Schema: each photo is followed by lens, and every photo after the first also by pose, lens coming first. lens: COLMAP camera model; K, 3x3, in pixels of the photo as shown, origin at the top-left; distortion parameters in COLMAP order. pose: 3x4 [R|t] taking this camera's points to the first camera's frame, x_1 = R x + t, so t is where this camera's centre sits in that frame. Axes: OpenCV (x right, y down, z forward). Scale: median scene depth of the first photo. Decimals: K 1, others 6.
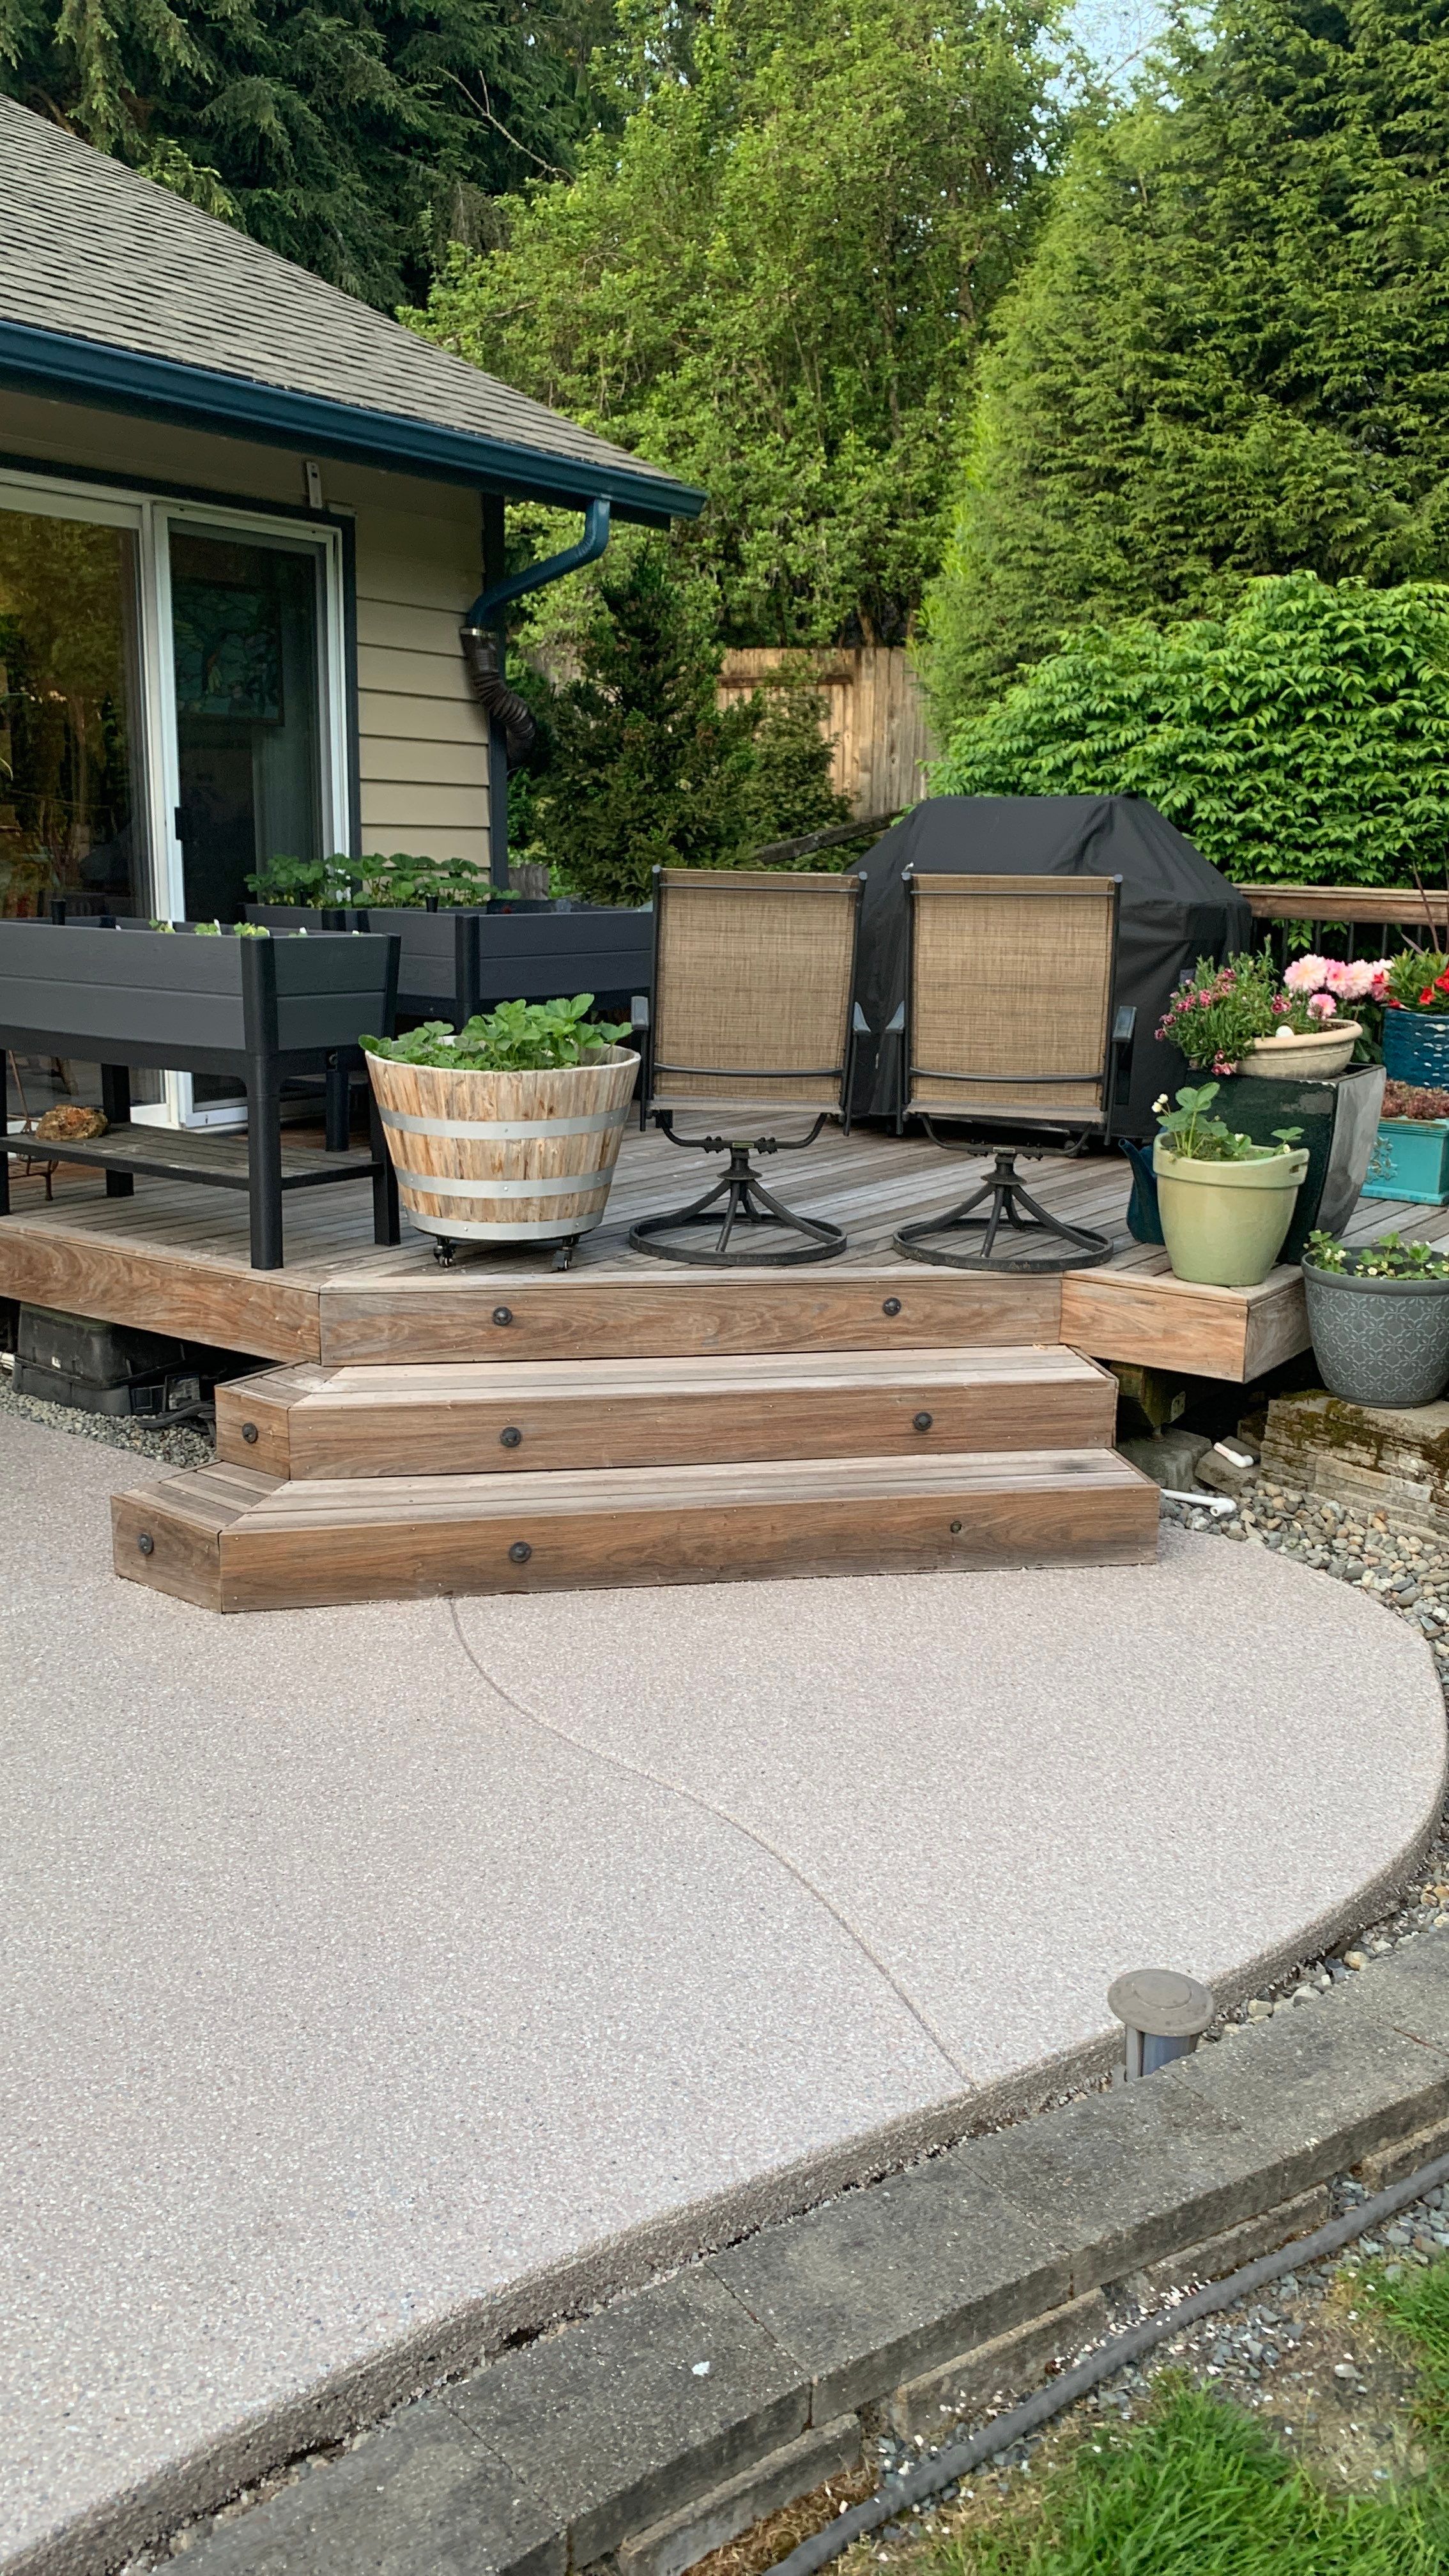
lens RADIAL K [[1988.0, 0, 724.5], [0, 1988.0, 1288.0], [0, 0, 1]] dist [0.000437, 0.000463]
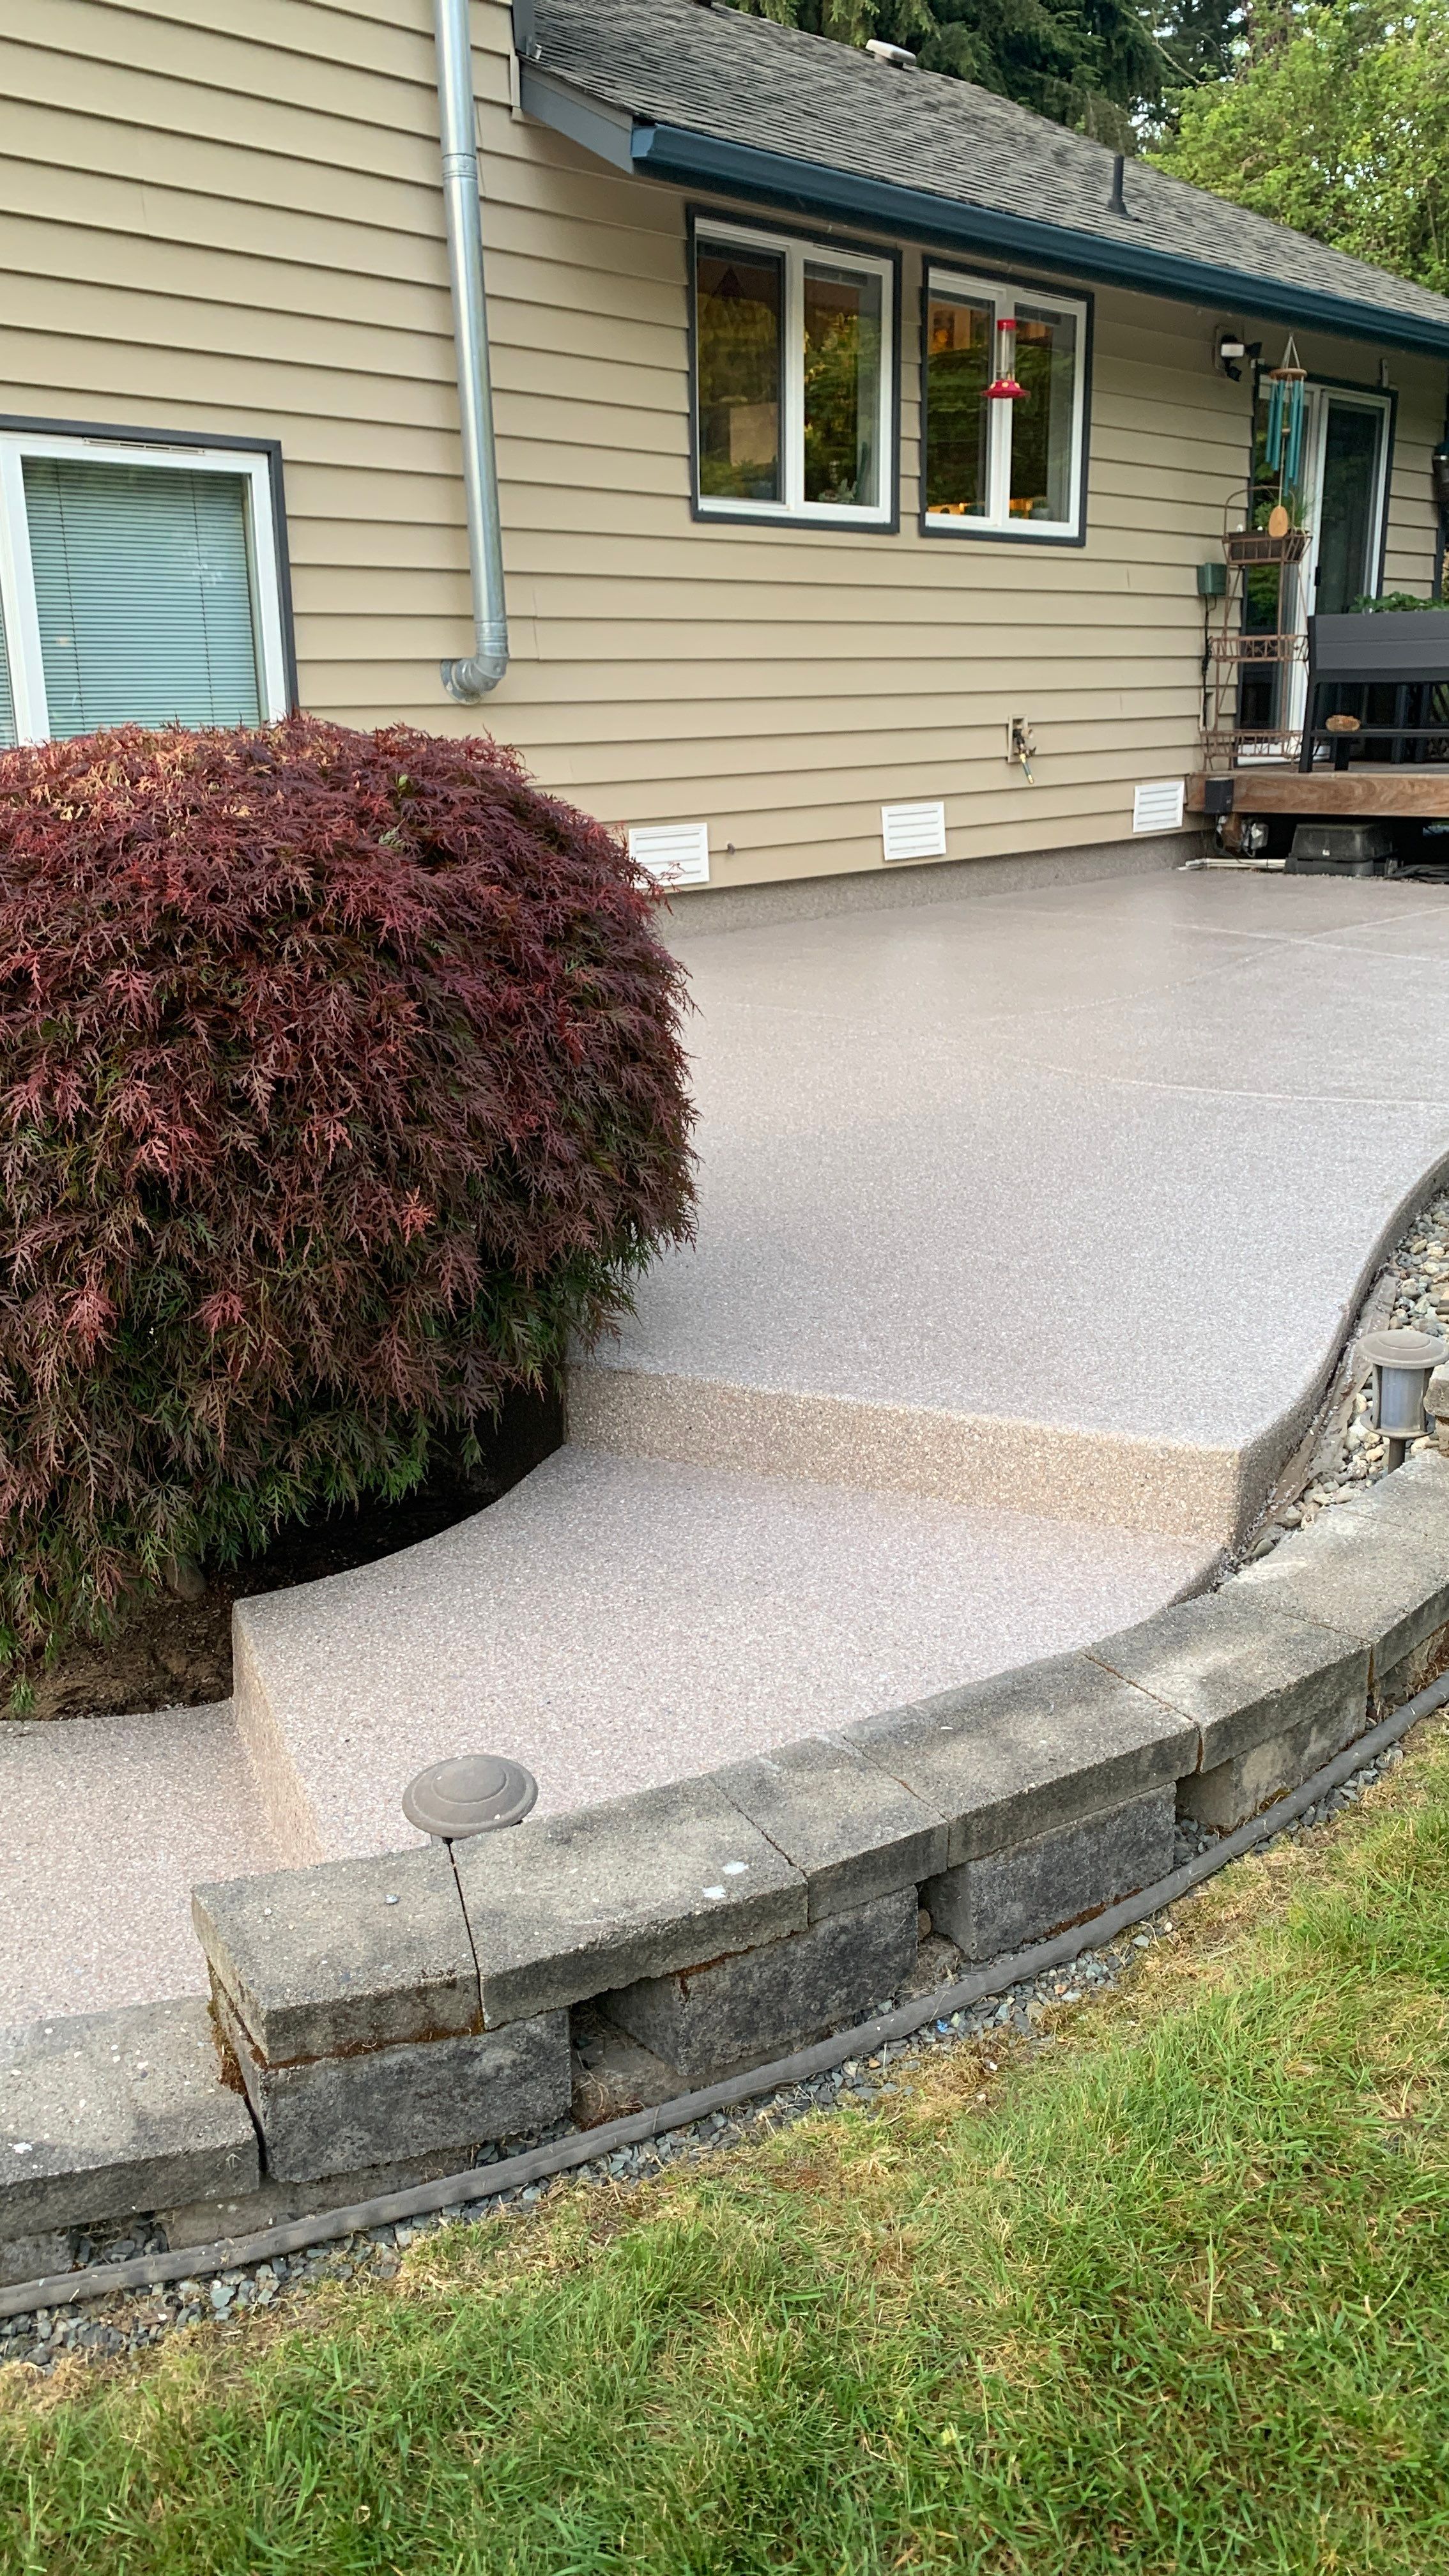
lens RADIAL K [[1859.5, 0, 724.5], [0, 1859.5, 1288.0], [0, 0, 1]] dist [0.001407, 0.000407]
pose [[0.988056, 0.016745, -0.153180, -0.487451], [-0.002216, 0.995519, 0.094532, 0.224793], [0.154076, -0.093063, 0.983666, -0.717182]]
